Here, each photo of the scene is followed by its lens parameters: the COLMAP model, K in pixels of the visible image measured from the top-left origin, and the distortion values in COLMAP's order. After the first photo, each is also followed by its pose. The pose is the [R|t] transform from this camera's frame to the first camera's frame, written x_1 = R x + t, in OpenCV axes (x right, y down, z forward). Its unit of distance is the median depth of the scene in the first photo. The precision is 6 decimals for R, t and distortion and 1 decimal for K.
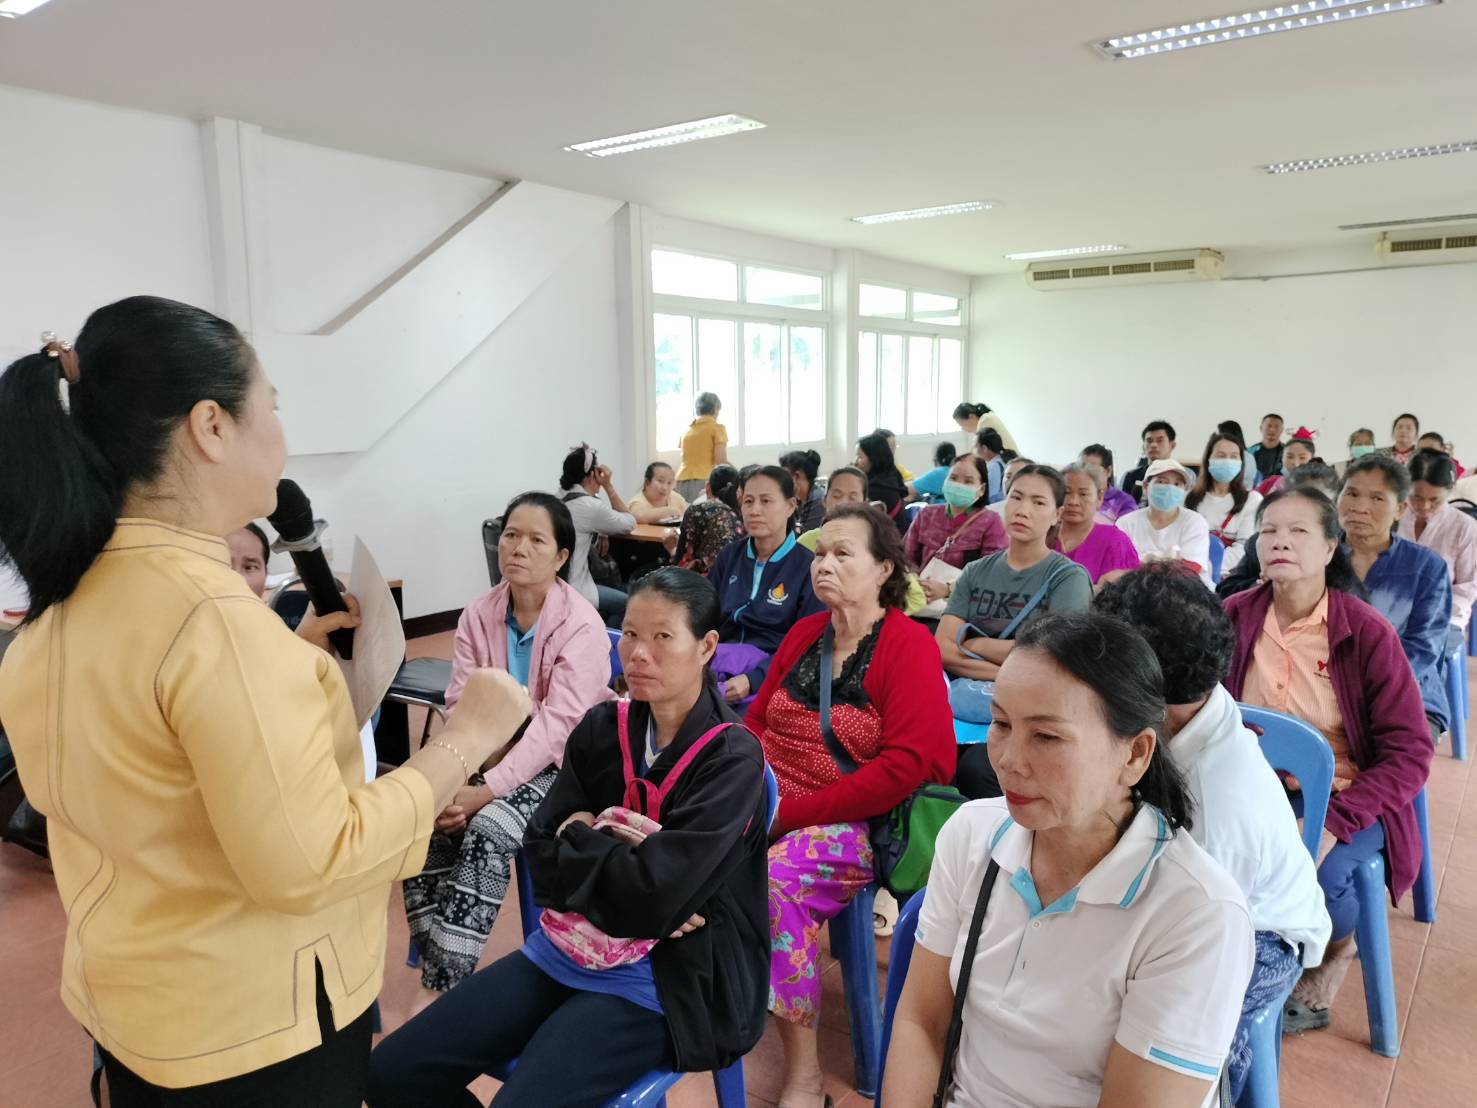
lens RADIAL K [[1121.8, 0, 717.1], [0, 1121.8, 585.1], [0, 0, 1]] dist [0.118198, -0.100248]
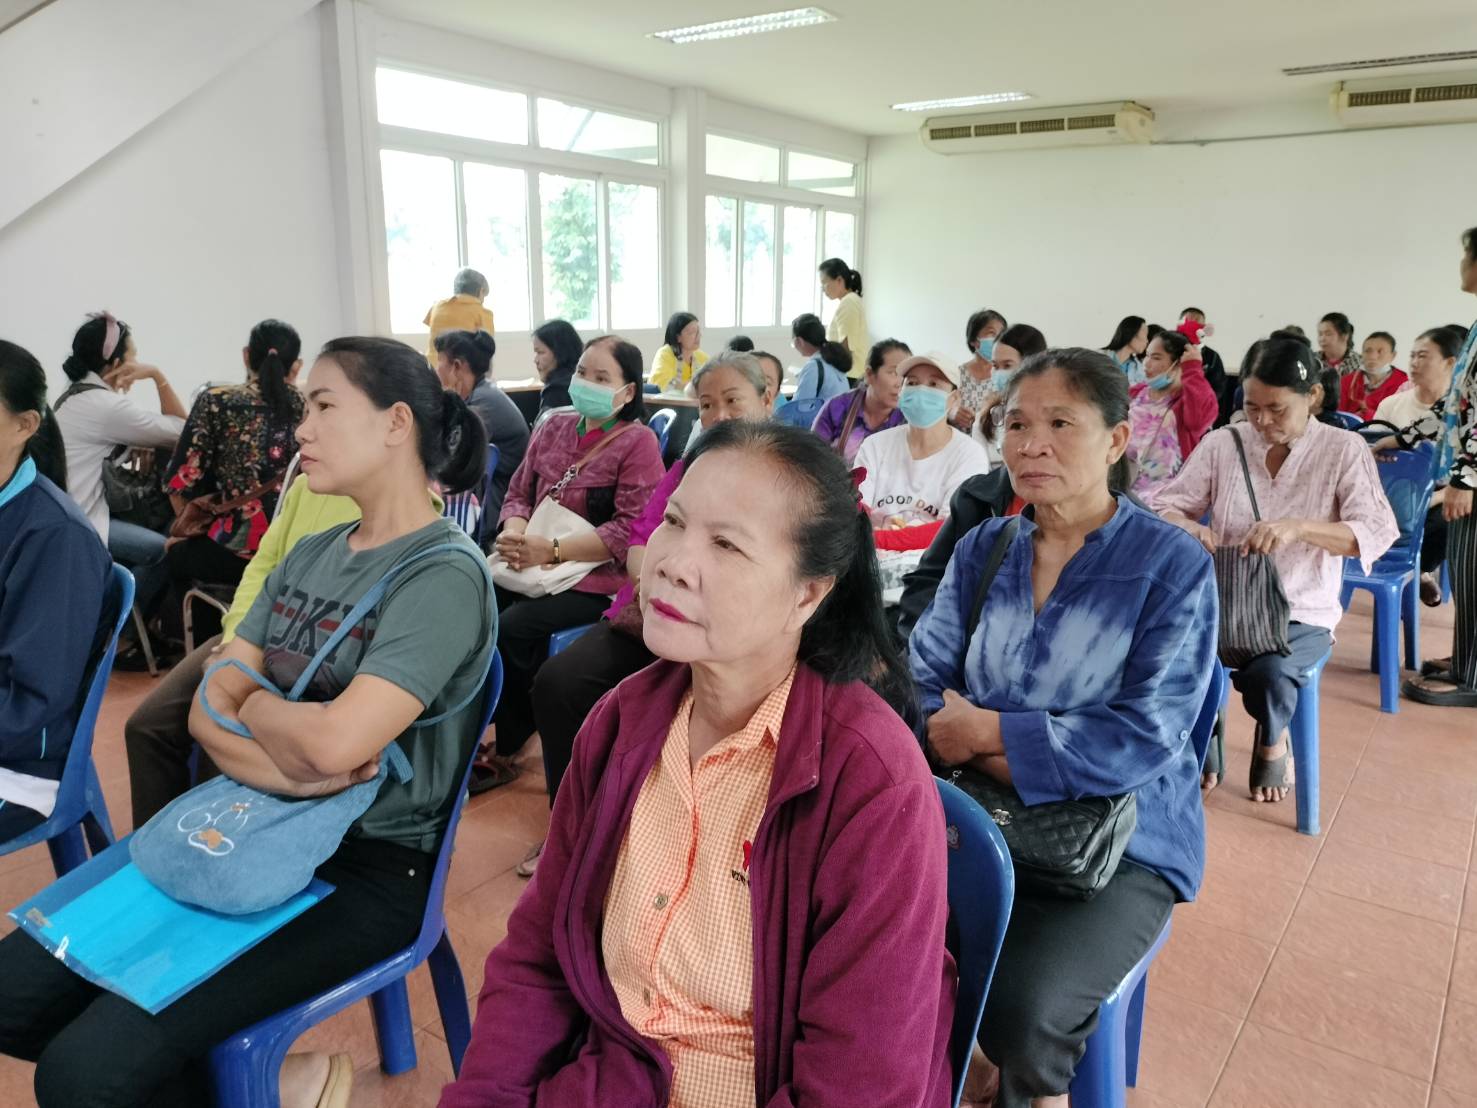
lens RADIAL K [[1027.6, 0, 803.9], [0, 1027.6, 546.1], [0, 0, 1]] dist [0.067832, -0.044169]
pose [[0.999843, 0.017566, 0.002428, 0.449268], [-0.017687, 0.997712, 0.065256, -0.049636], [-0.001276, -0.065289, 0.997866, 0.544467]]
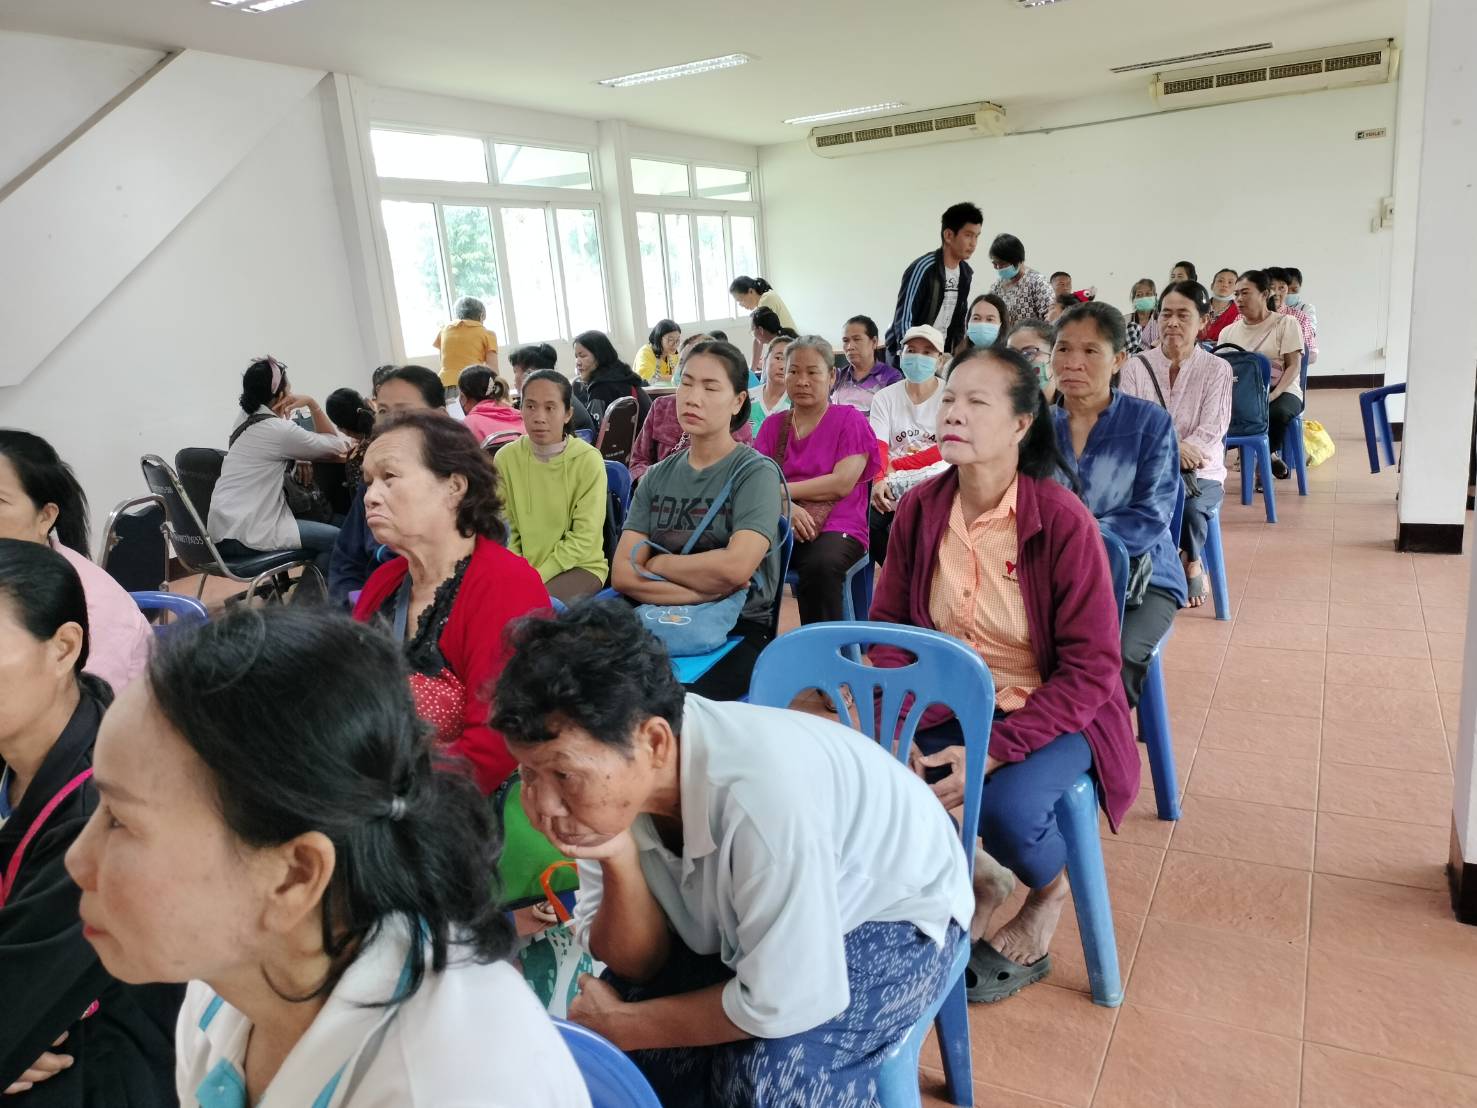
lens RADIAL K [[1083.8, 0, 738.5], [0, 1083.8, 554.0], [0, 0, 1]] dist [0.108413, -0.088958]
pose [[0.989801, -0.098077, 0.103319, 0.201299], [0.090893, 0.993248, 0.072096, -0.006544], [-0.109693, -0.061969, 0.992032, 0.188668]]
